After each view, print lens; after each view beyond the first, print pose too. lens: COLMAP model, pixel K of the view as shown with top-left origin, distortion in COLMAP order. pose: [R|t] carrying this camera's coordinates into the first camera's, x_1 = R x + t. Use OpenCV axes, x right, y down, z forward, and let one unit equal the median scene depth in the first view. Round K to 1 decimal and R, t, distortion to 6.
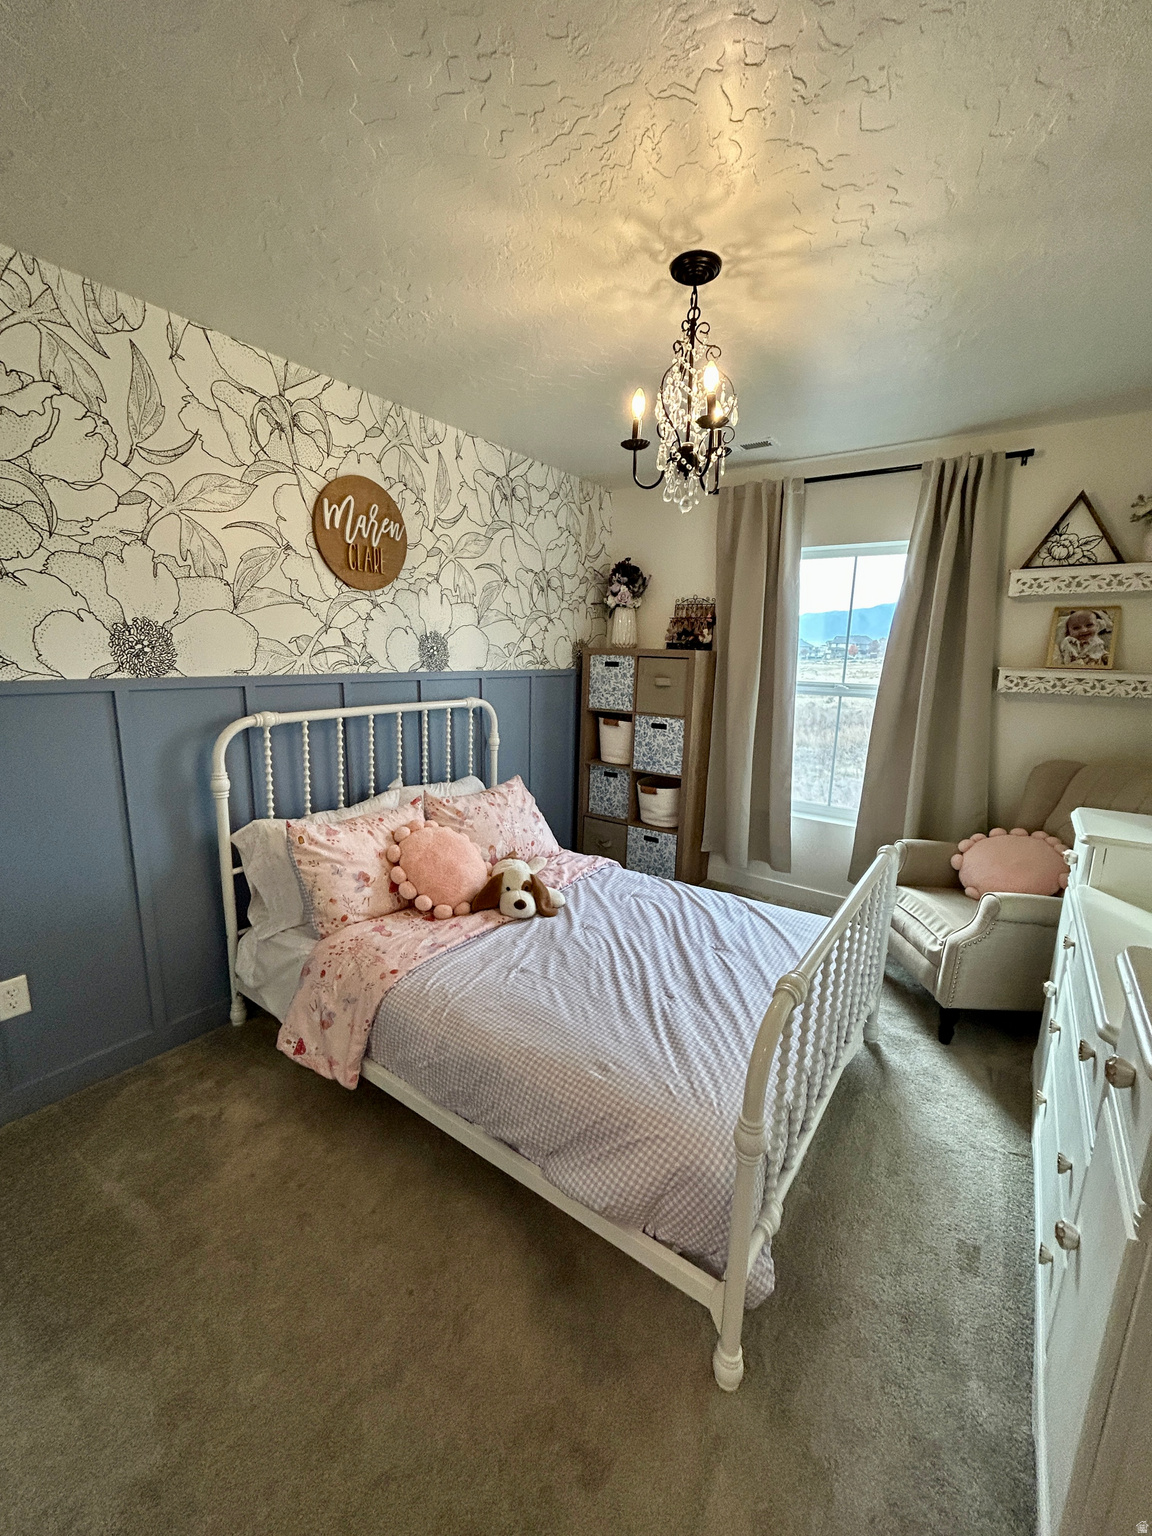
lens RADIAL K [[617.0, 0, 574.7], [0, 617.0, 767.8], [0, 0, 1]] dist [-0.000430, 0.000953]
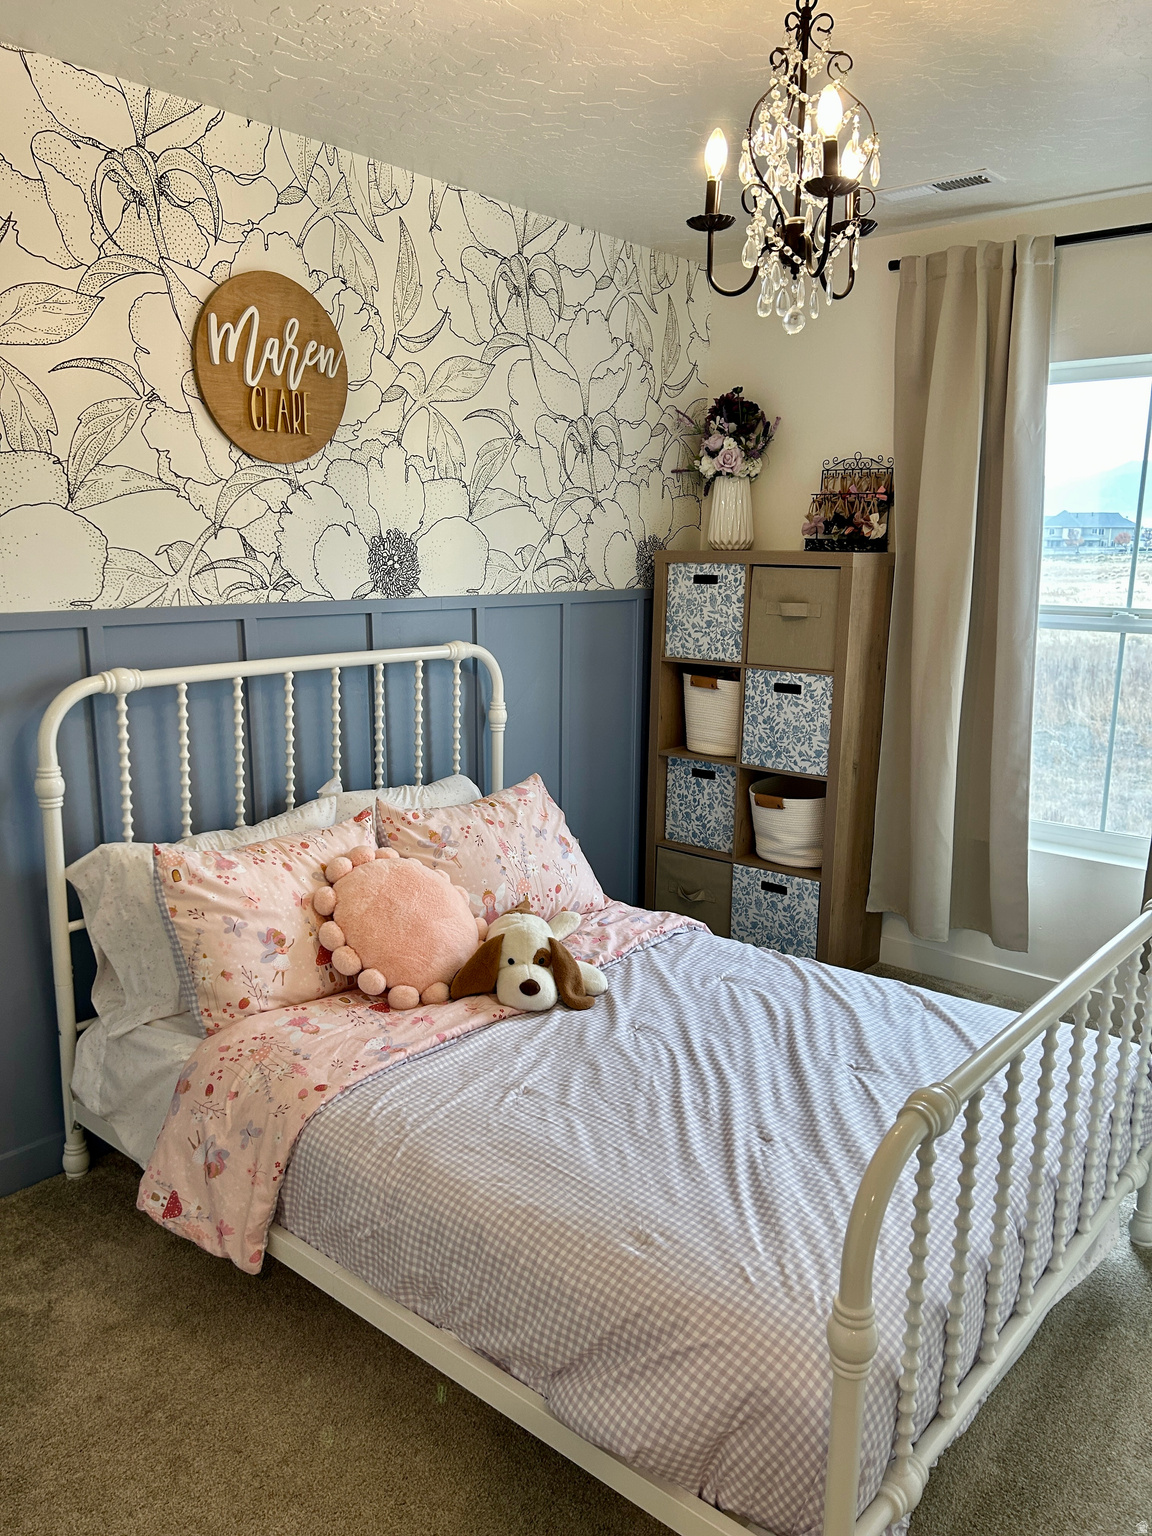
lens RADIAL K [[1149.4, 0, 571.8], [0, 1149.4, 775.7], [0, 0, 1]] dist [0.068464, -0.071072]
pose [[0.996148, 0.003237, -0.087630, 0.049676], [-0.002312, 0.999941, 0.010653, 0.002634], [0.087660, -0.010410, 0.996096, -0.112847]]
